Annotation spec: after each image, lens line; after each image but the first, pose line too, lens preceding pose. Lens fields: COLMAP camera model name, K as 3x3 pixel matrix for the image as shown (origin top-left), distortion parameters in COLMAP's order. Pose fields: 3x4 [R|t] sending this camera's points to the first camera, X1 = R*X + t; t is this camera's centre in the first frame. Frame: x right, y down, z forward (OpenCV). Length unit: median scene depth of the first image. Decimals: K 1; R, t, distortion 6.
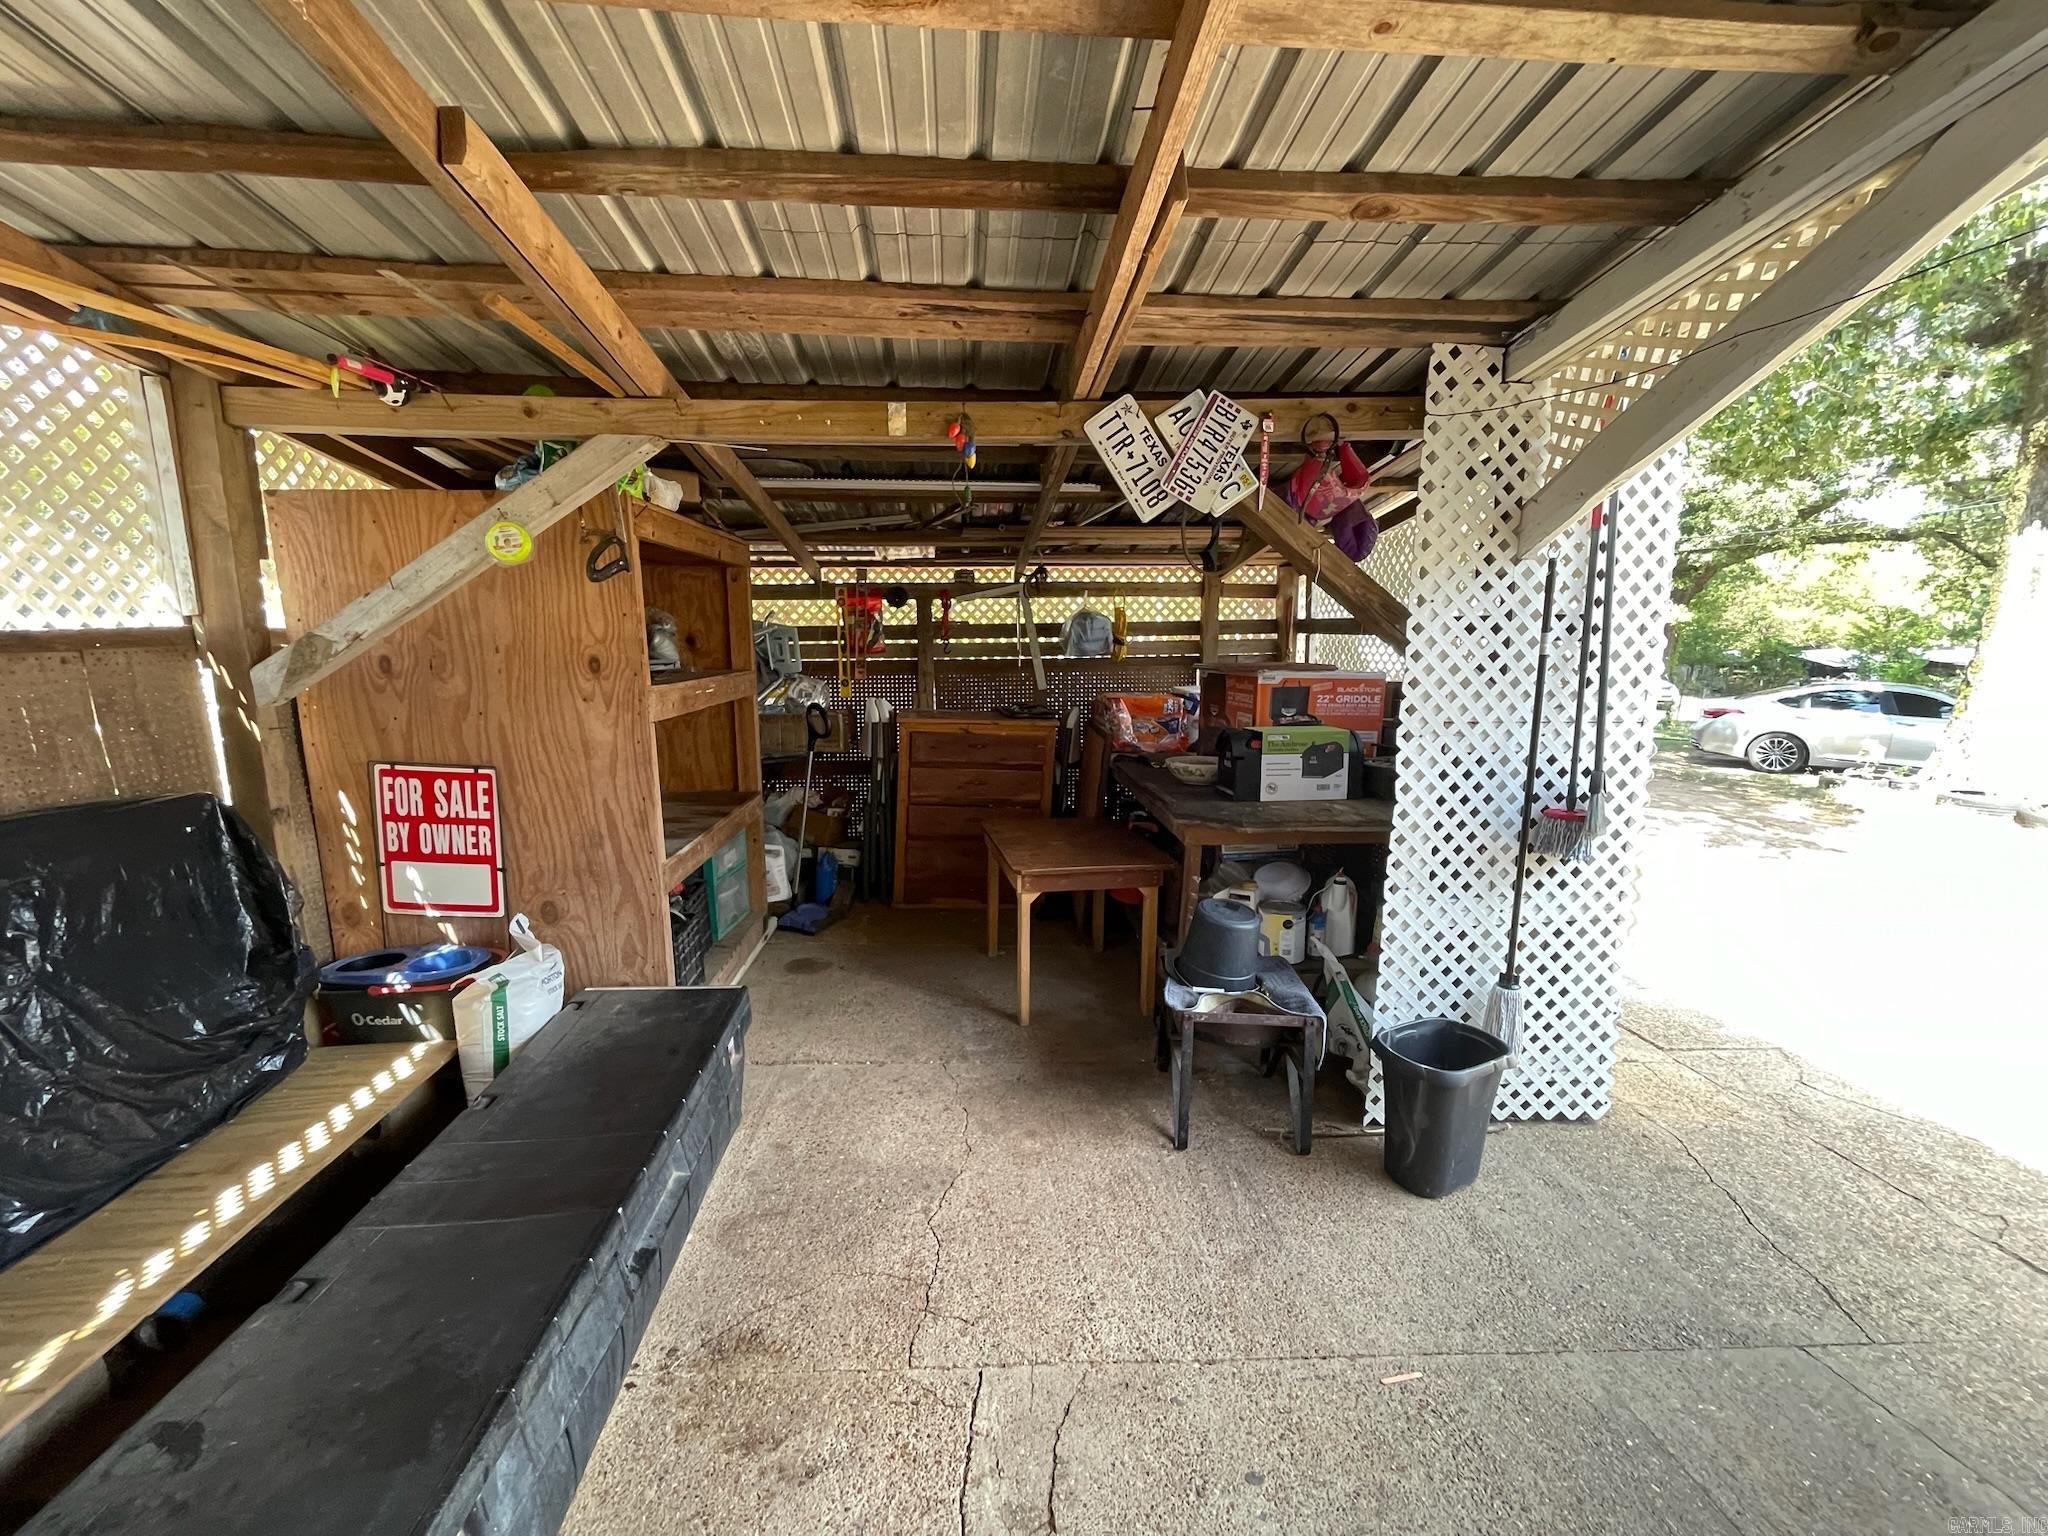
lens RADIAL K [[827.1, 0, 1020.2], [0, 827.1, 768.7], [0, 0, 1]] dist [-0.000027, 0.000115]
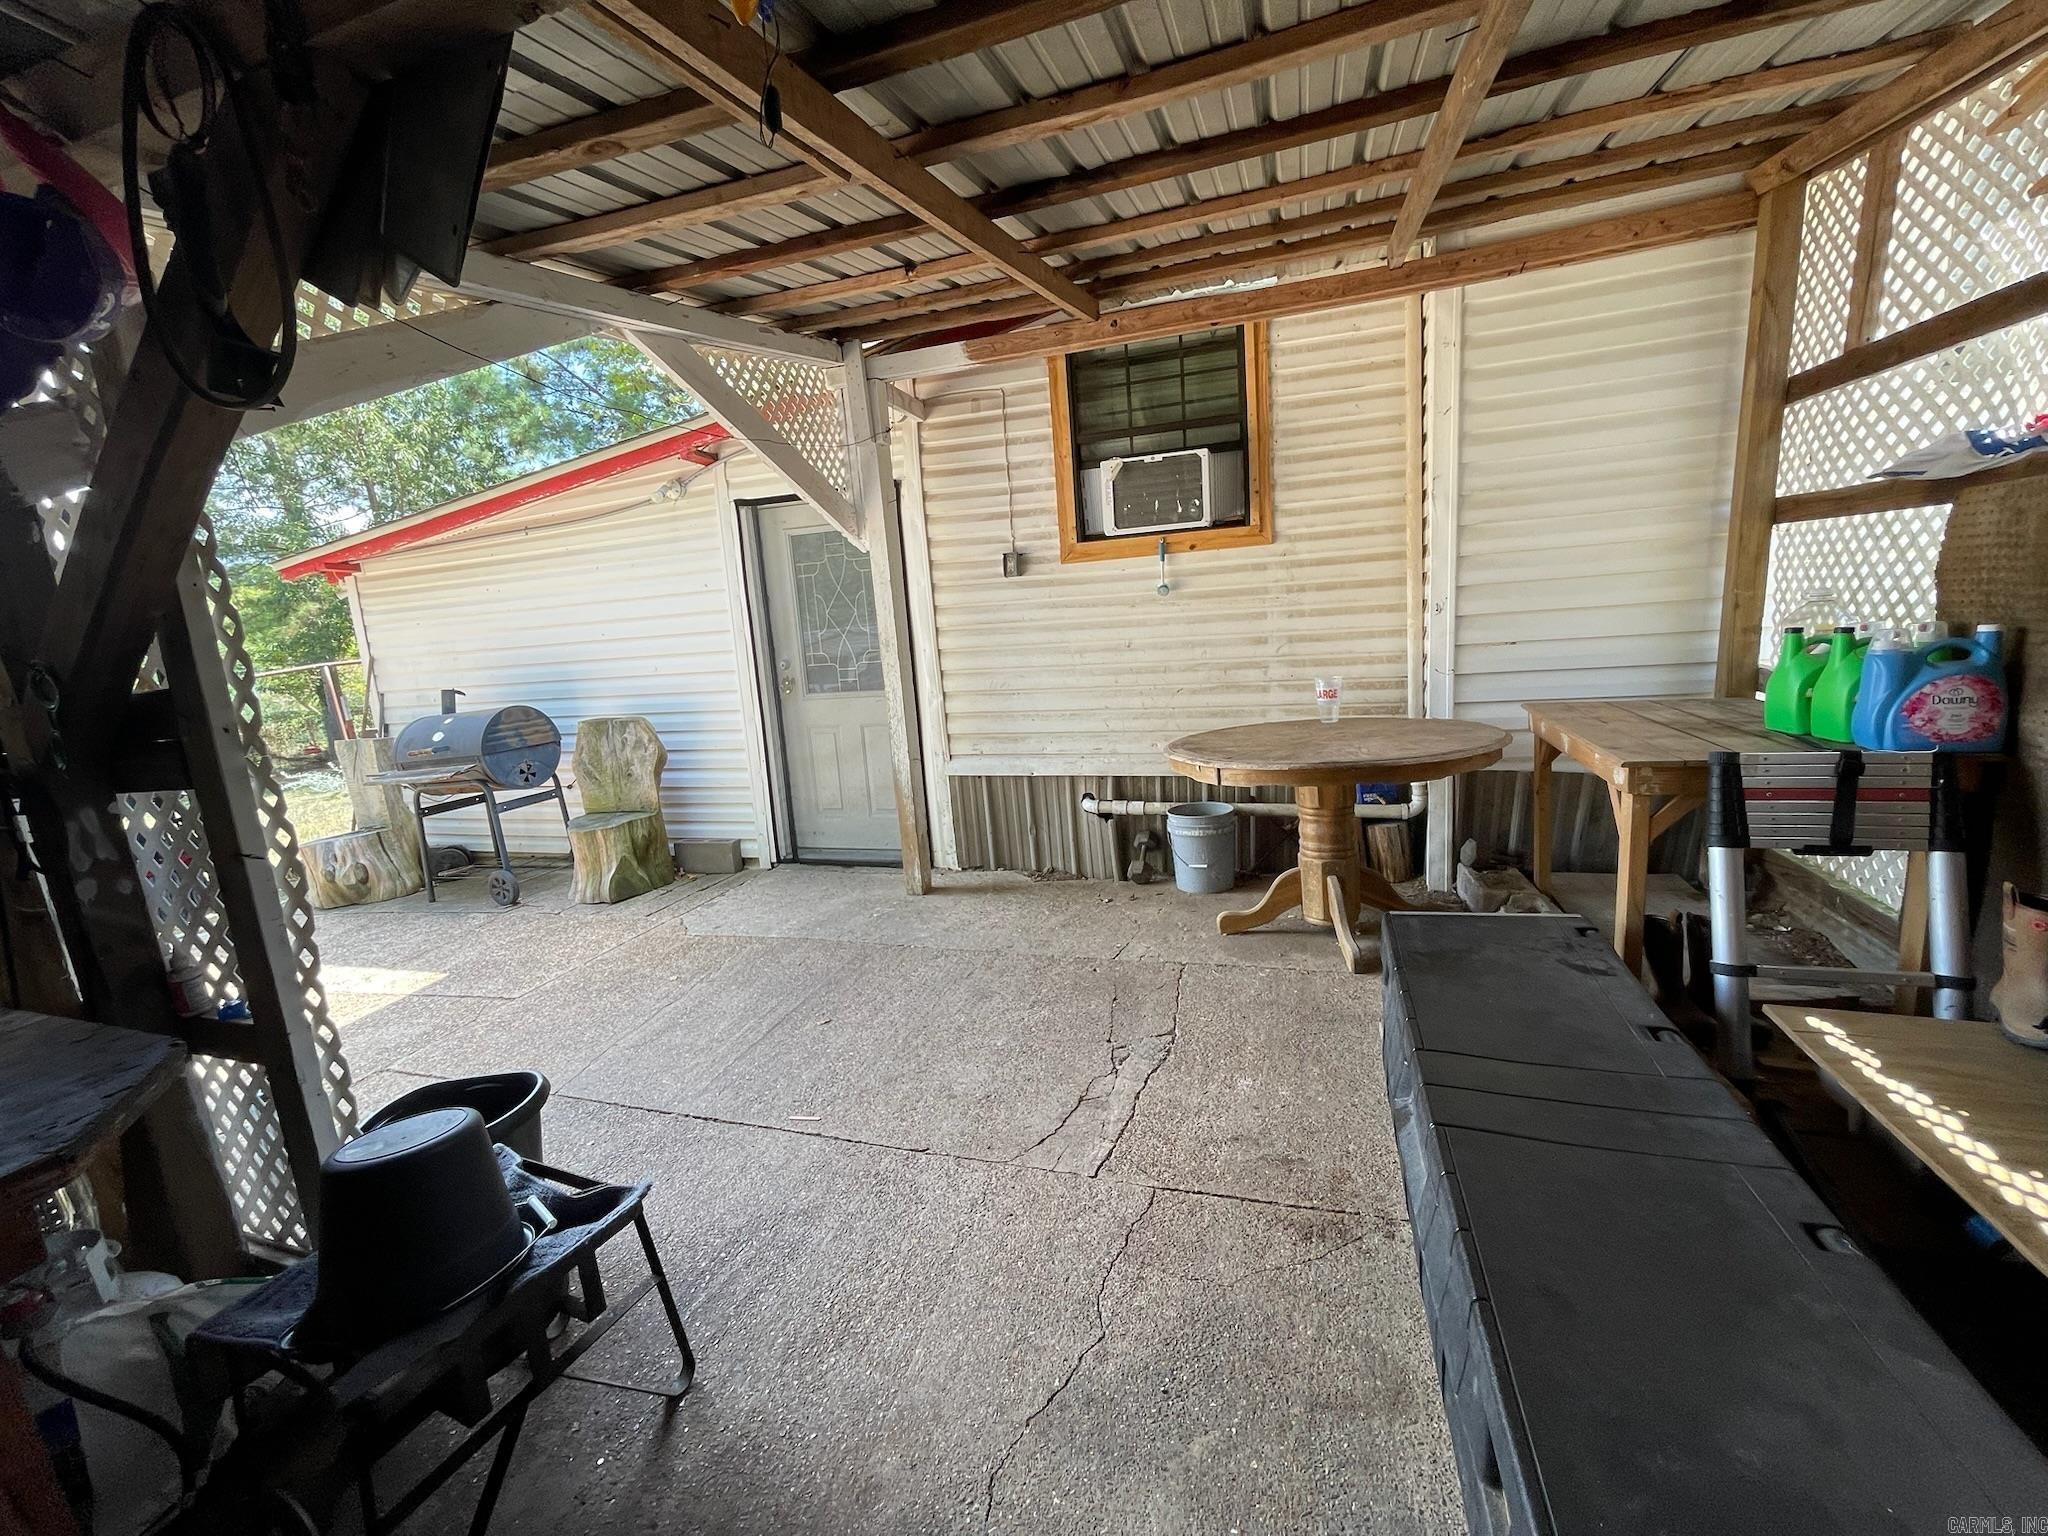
lens RADIAL K [[830.5, 0, 1009.6], [0, 830.5, 773.0], [0, 0, 1]] dist [-0.001213, -0.000036]
pose [[-0.915966, -0.006512, 0.401202, -0.302602], [0.137277, 0.934447, 0.328578, -0.151093], [-0.377042, 0.356042, -0.855028, 1.389151]]
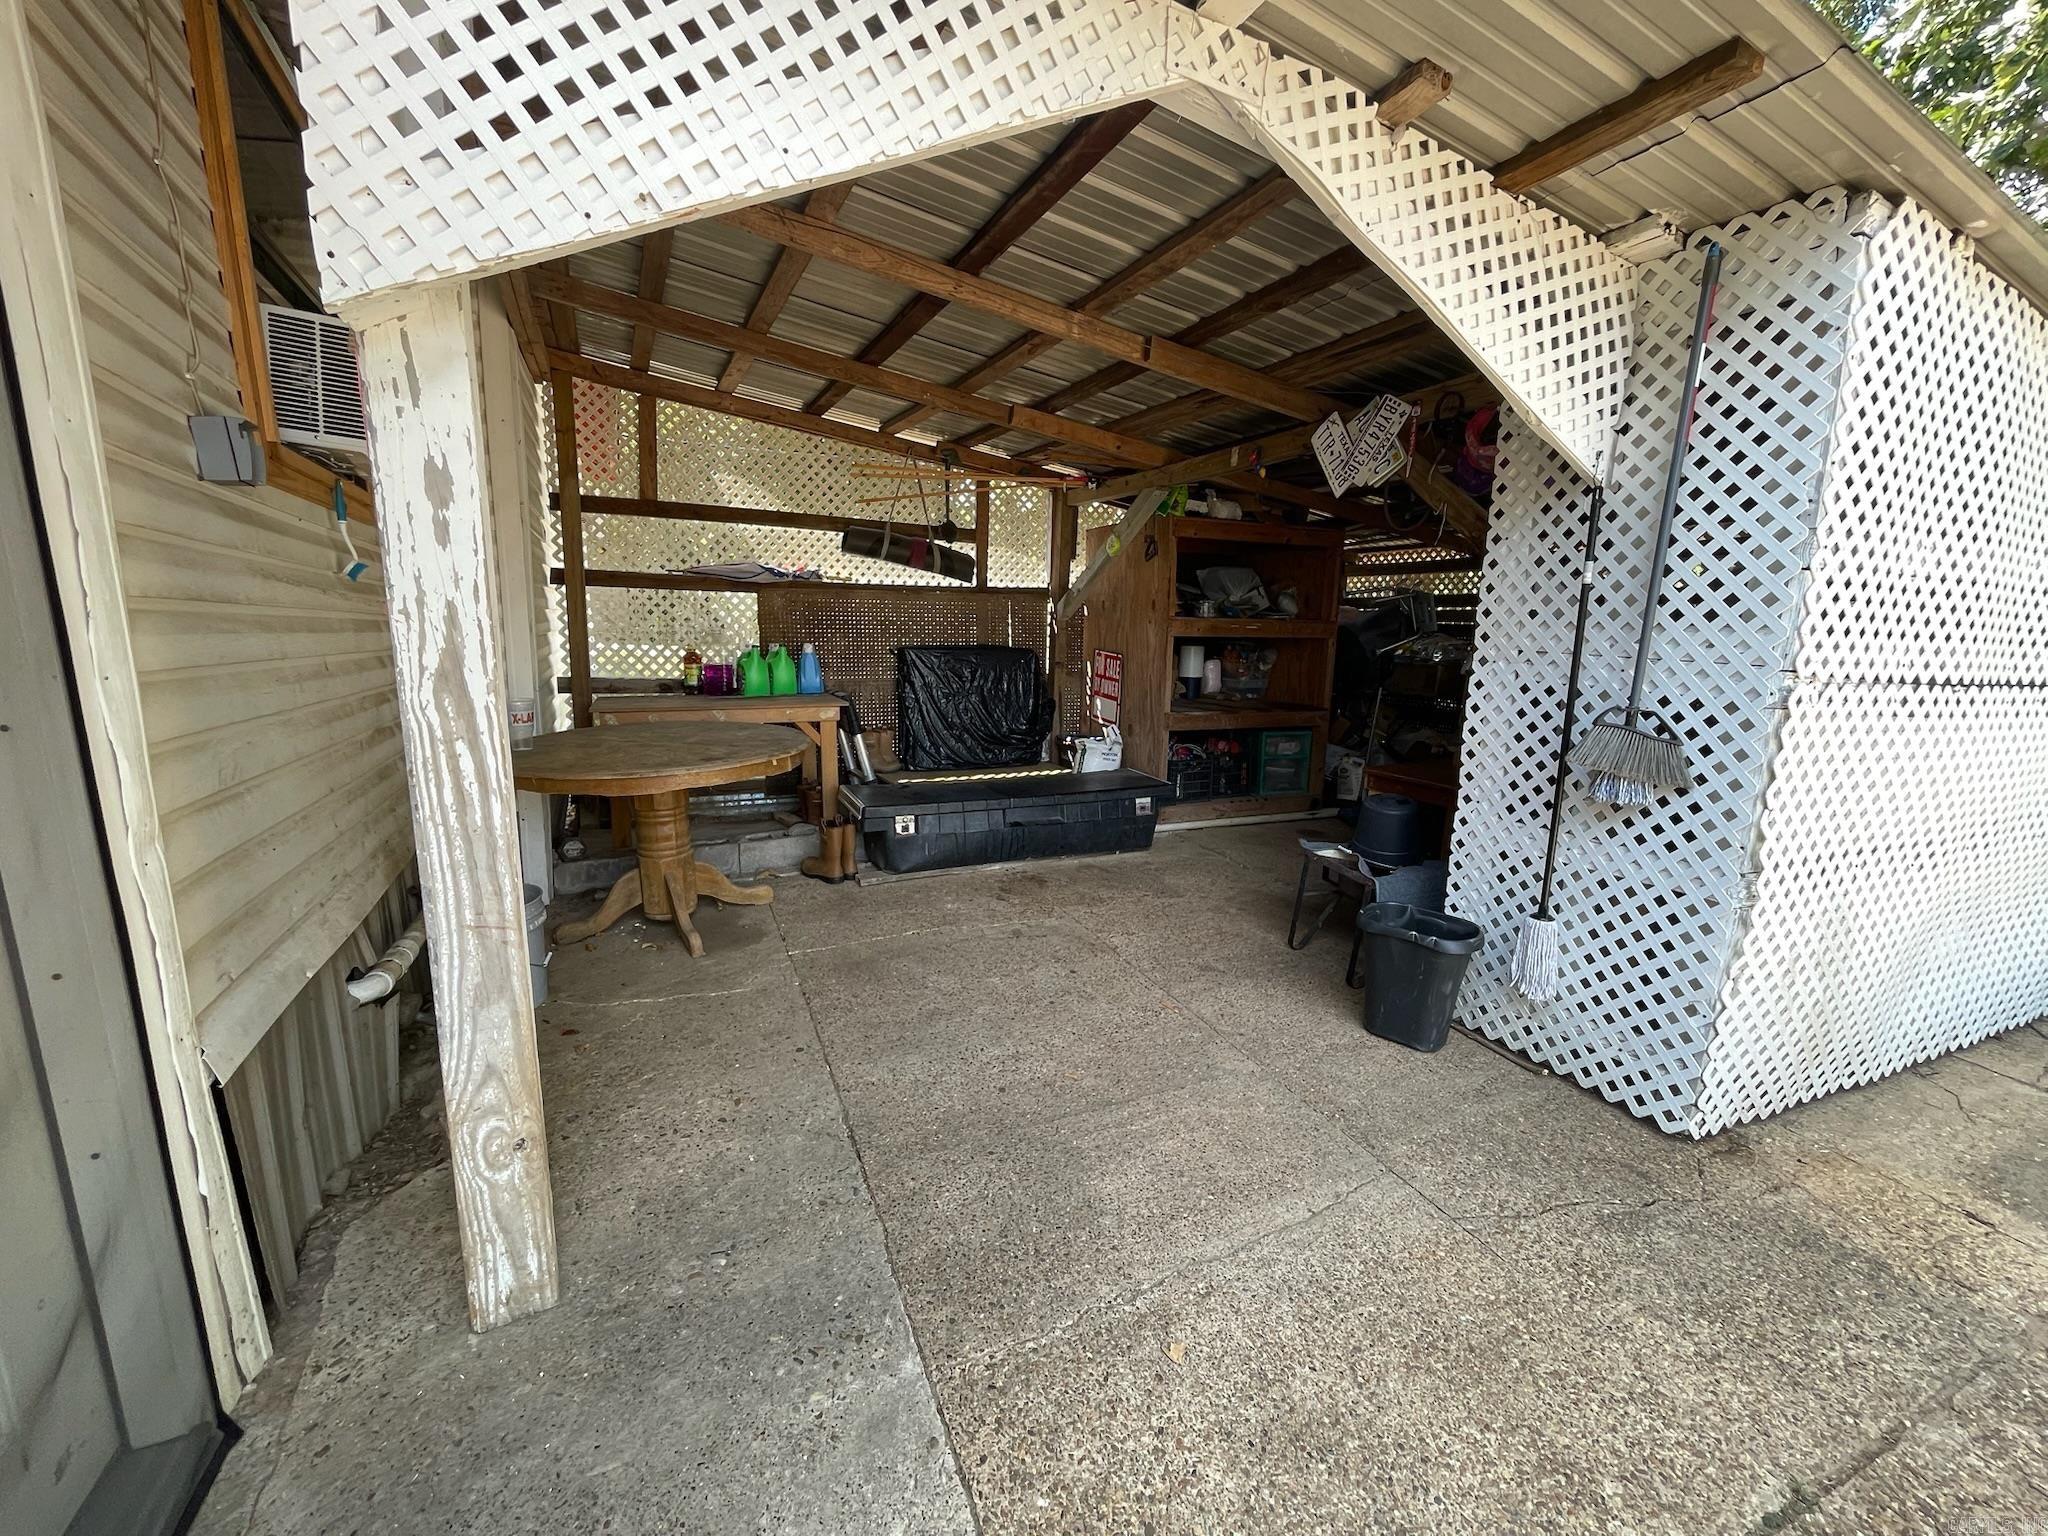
lens RADIAL K [[830.5, 0, 1009.6], [0, 830.5, 773.0], [0, 0, 1]] dist [-0.001213, -0.000036]
pose [[0.338998, 0.182442, -0.922928, 1.384094], [-0.170858, 0.976642, 0.130303, 0.073588], [0.925142, 0.113517, 0.362251, 0.015533]]
